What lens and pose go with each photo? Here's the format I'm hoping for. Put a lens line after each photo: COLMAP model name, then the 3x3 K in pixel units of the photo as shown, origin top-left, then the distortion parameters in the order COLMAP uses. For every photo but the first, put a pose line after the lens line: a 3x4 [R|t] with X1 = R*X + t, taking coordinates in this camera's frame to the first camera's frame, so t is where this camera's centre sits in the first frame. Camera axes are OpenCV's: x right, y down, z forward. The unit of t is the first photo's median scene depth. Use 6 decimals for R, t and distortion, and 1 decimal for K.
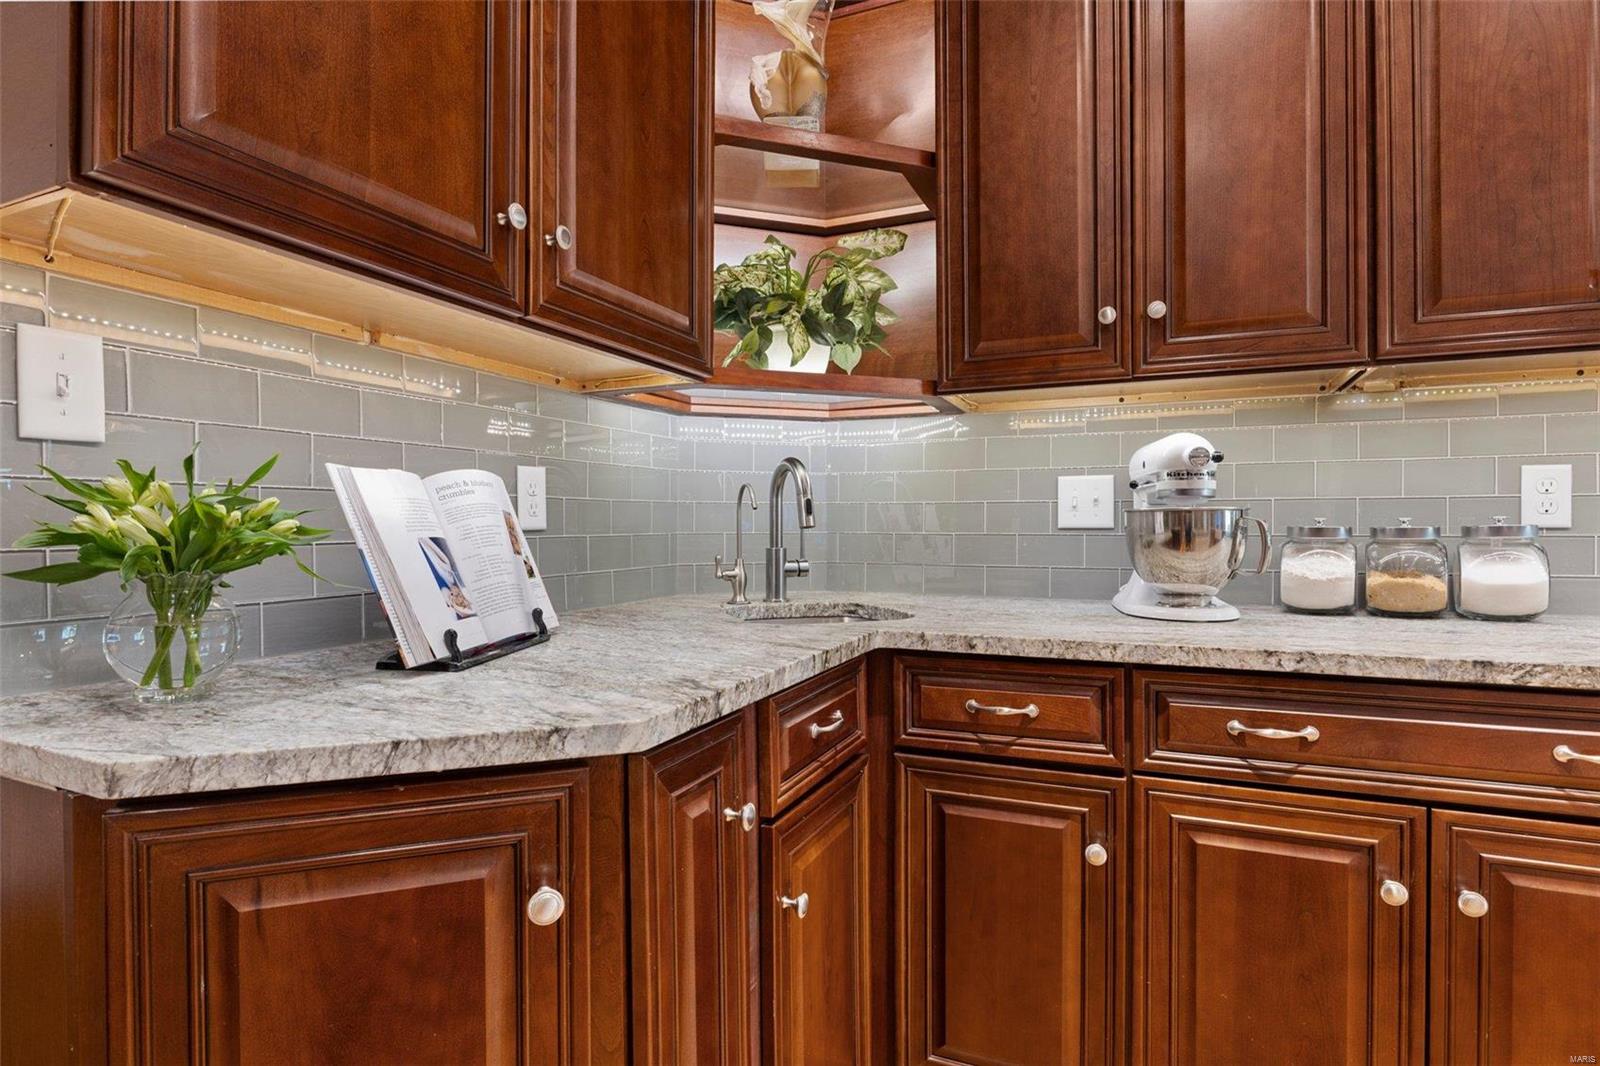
lens RADIAL K [[849.8, 0, 801.6], [0, 849.8, 527.8], [0, 0, 1]] dist [0.000061, 0.000081]
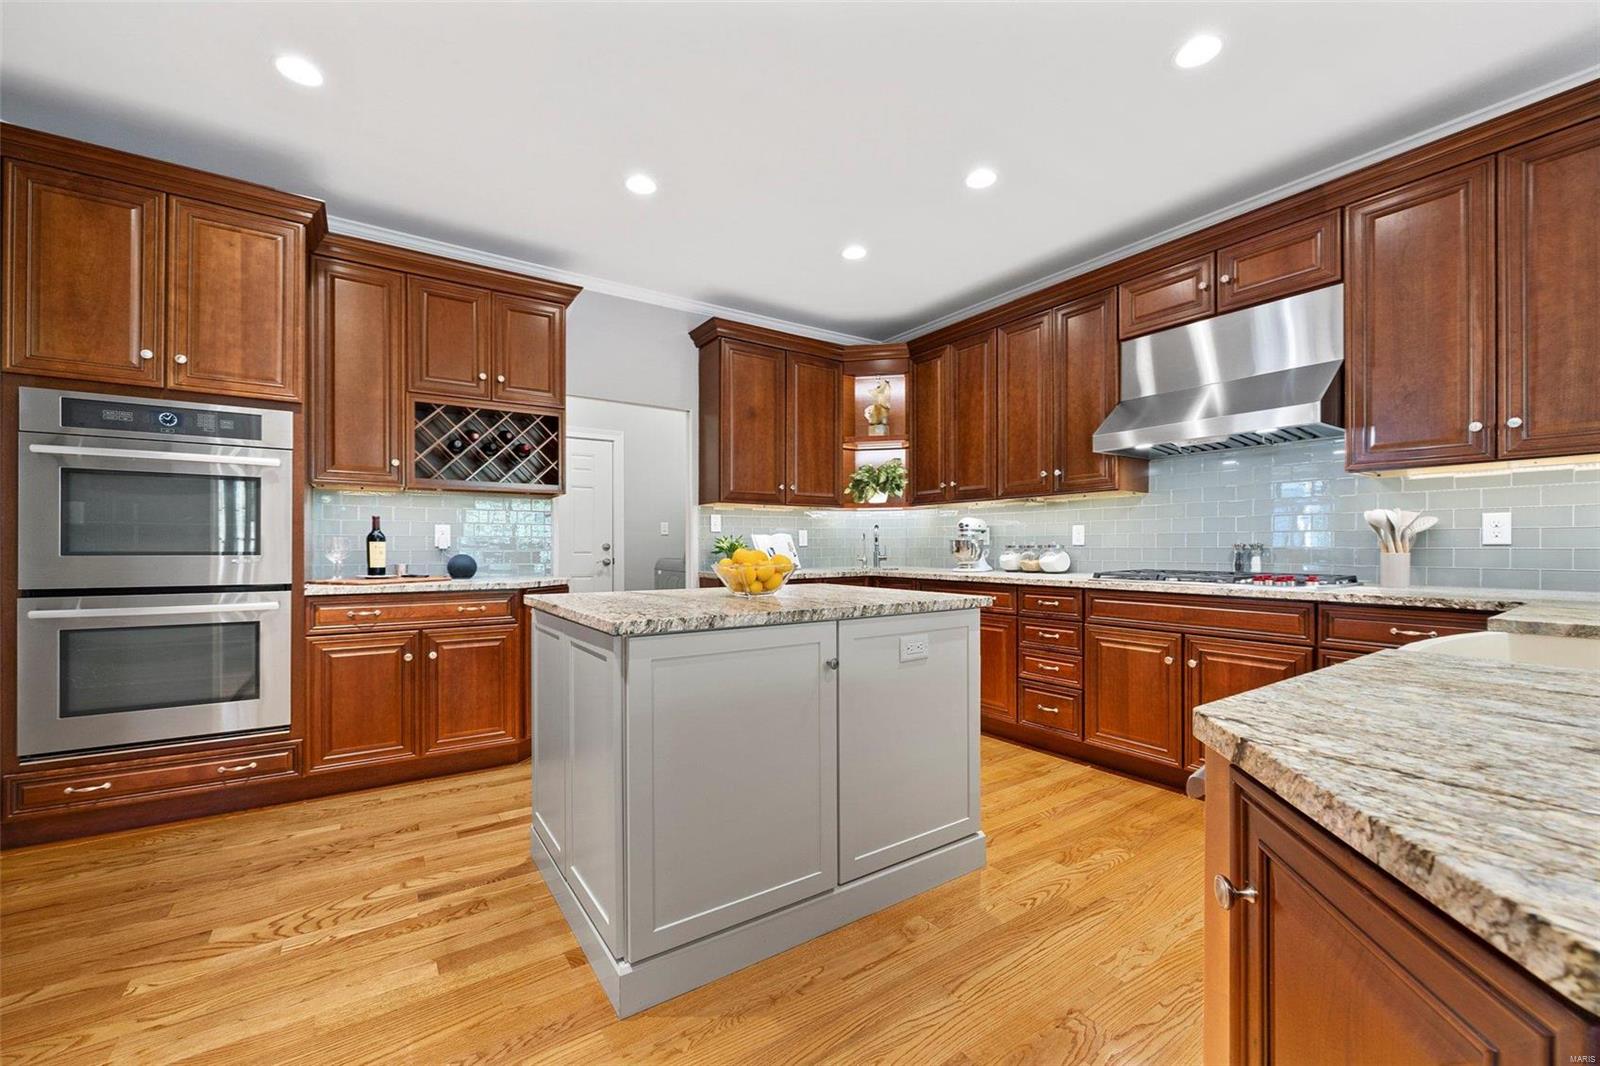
lens RADIAL K [[647.1, 0, 804.9], [0, 647.1, 544.9], [0, 0, 1]] dist [0.001232, 0.000043]
pose [[0.839340, -0.002067, -0.543603, 1.388346], [0.000037, 0.999993, -0.003745, 0.006979], [0.543607, 0.003123, 0.839334, -1.623723]]
